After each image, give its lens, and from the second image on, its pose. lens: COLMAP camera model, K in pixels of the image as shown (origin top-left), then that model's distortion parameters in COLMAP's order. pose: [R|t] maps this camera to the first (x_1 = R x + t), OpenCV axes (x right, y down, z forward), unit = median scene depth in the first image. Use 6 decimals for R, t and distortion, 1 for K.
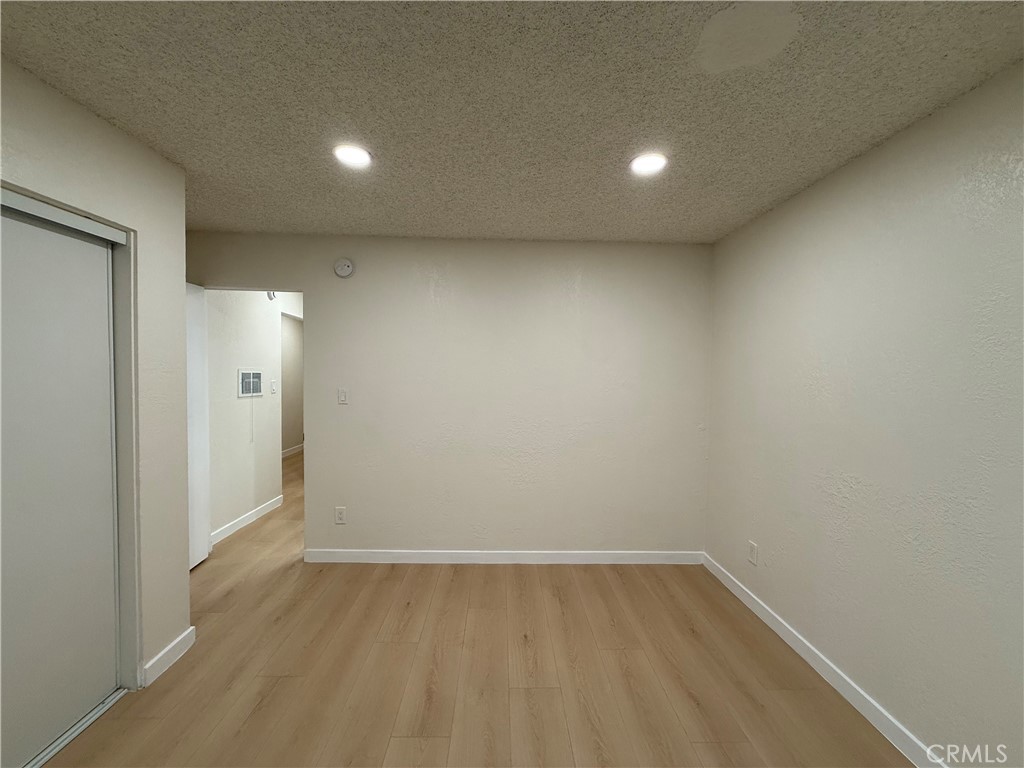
lens RADIAL K [[406.2, 0, 510.9], [0, 406.2, 382.2], [0, 0, 1]] dist [-0.002172, -0.000194]
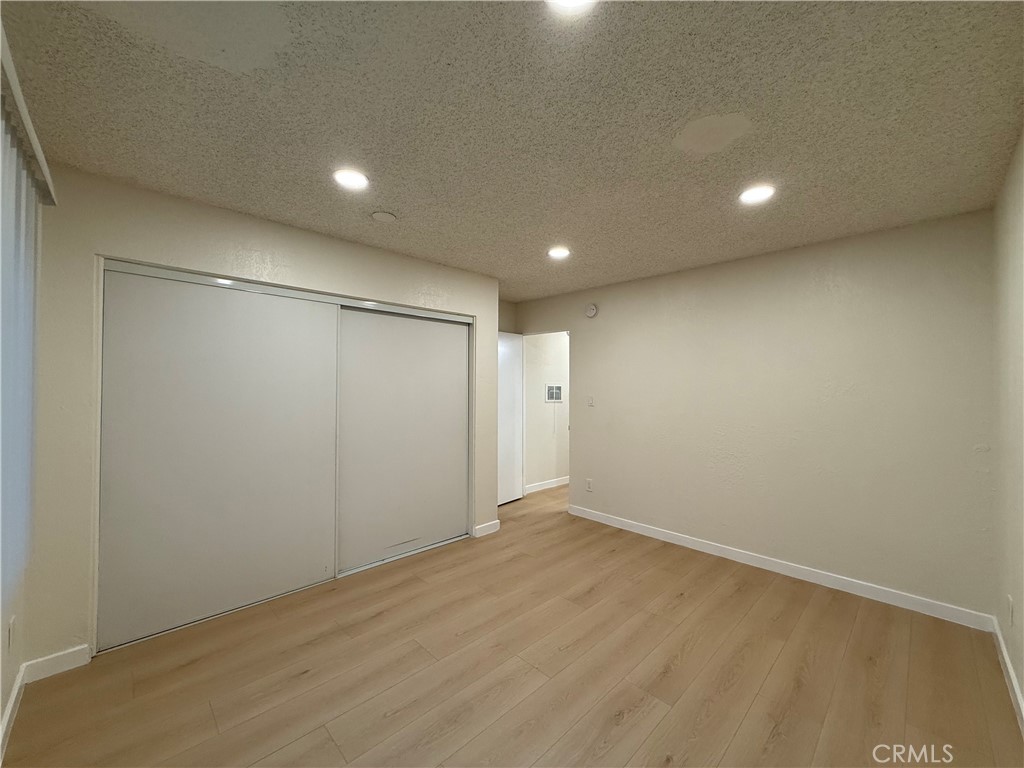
lens RADIAL K [[407.6, 0, 510.3], [0, 407.6, 383.1], [0, 0, 1]] dist [-0.000114, 0.000285]
pose [[0.680387, -0.018379, -0.732623, 0.449172], [-0.015653, 0.999093, -0.039602, 0.035273], [0.732686, 0.038412, 0.679482, -0.181113]]
